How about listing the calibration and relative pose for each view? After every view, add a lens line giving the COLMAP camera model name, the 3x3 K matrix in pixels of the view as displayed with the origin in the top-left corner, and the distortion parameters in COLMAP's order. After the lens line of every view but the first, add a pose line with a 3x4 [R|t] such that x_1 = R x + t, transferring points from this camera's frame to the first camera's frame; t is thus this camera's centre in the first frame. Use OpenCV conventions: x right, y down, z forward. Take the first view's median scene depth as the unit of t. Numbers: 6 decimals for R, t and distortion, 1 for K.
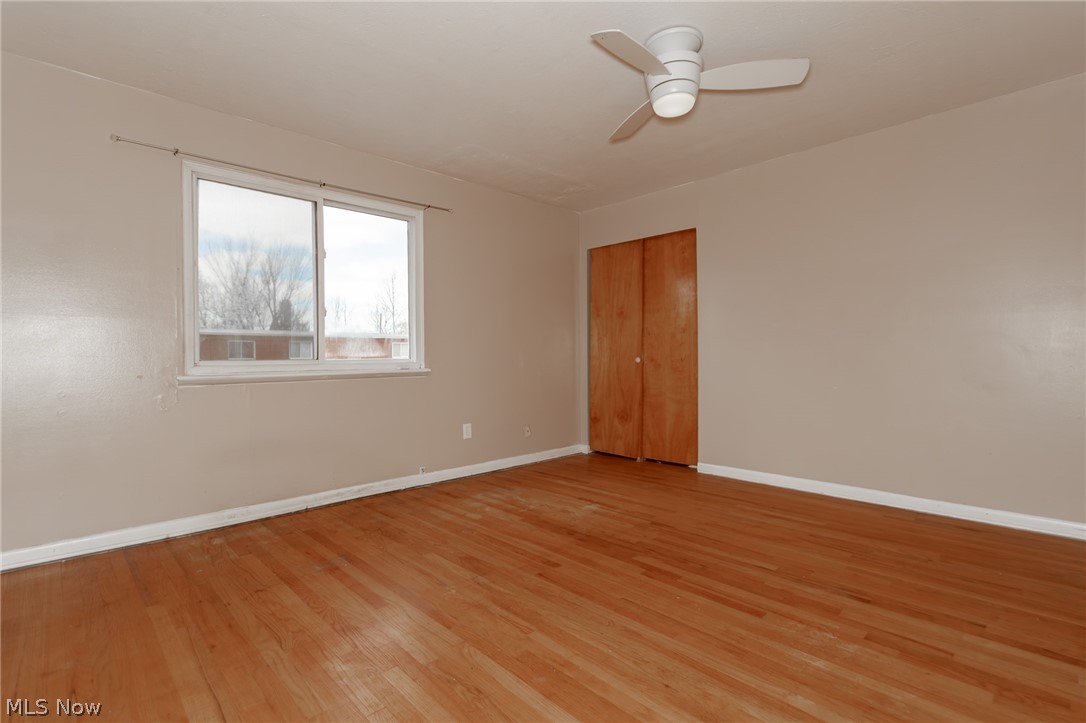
lens RADIAL K [[508.7, 0, 535.9], [0, 508.7, 361.6], [0, 0, 1]] dist [0.001445, -0.000200]
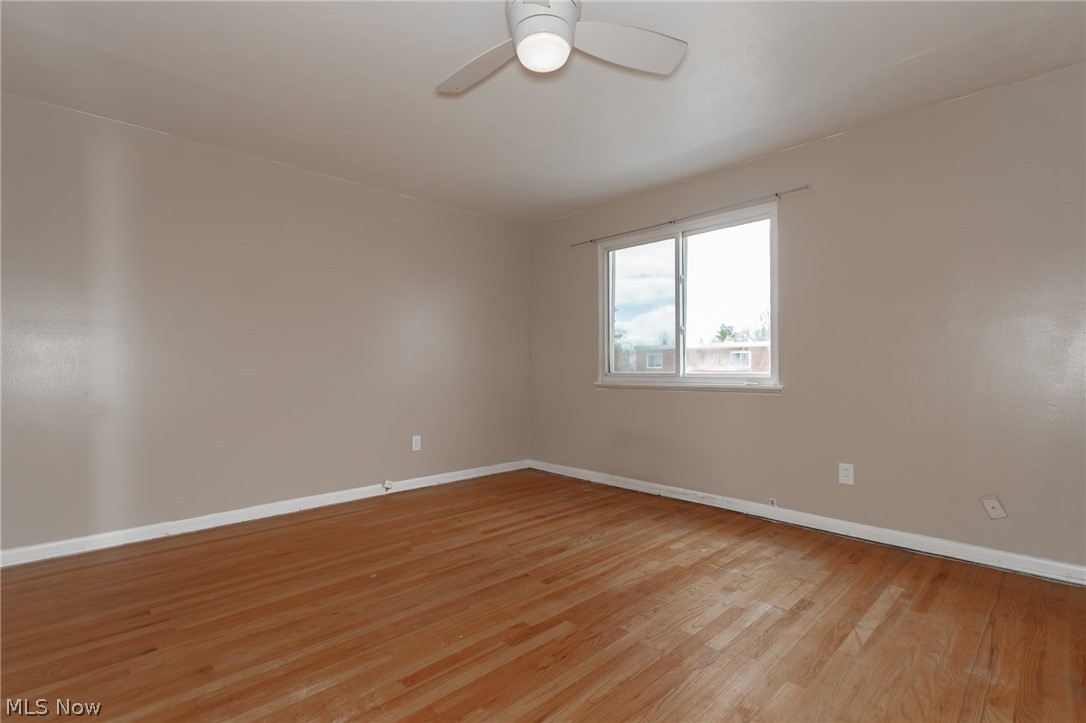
lens RADIAL K [[499.0, 0, 537.7], [0, 499.0, 369.4], [0, 0, 1]] dist [0.002618, -0.000520]
pose [[0.014547, 0.014313, -0.999792, 0.816386], [-0.010180, 0.999848, 0.014166, -0.027587], [0.999842, 0.009972, 0.014690, 0.768778]]
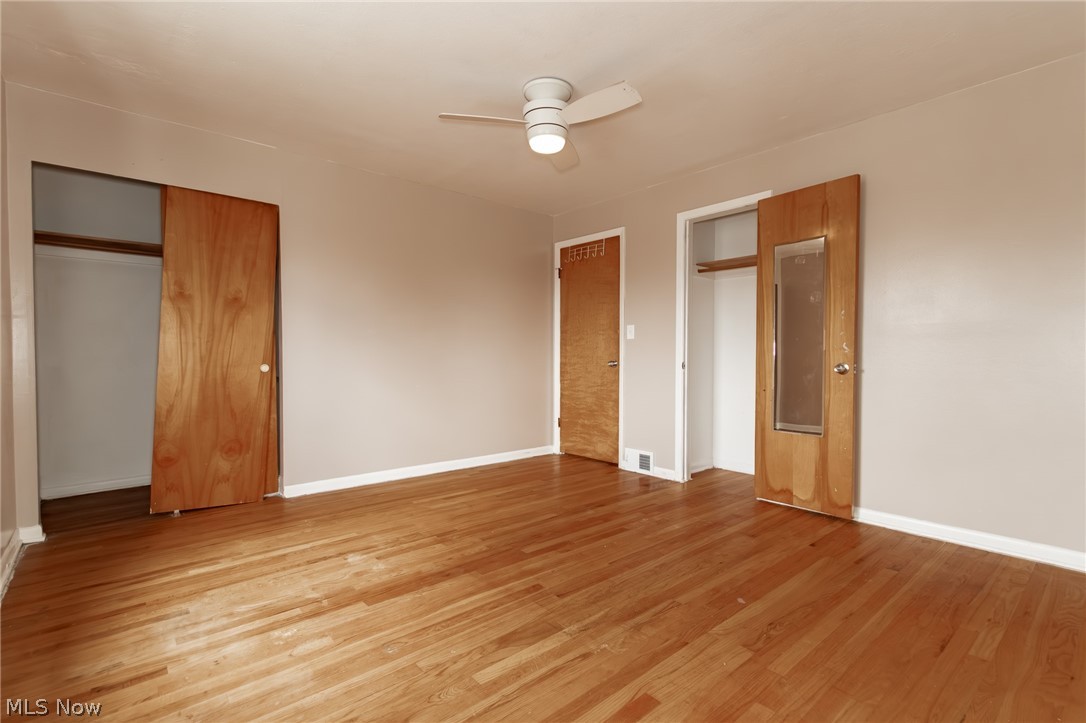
lens RADIAL K [[508.7, 0, 535.9], [0, 508.7, 361.6], [0, 0, 1]] dist [0.001445, -0.000200]
pose [[0.049960, -0.004553, 0.998741, -0.708570], [0.011145, 0.999930, 0.004001, -0.011905], [-0.998689, 0.010931, 0.050007, 0.759433]]
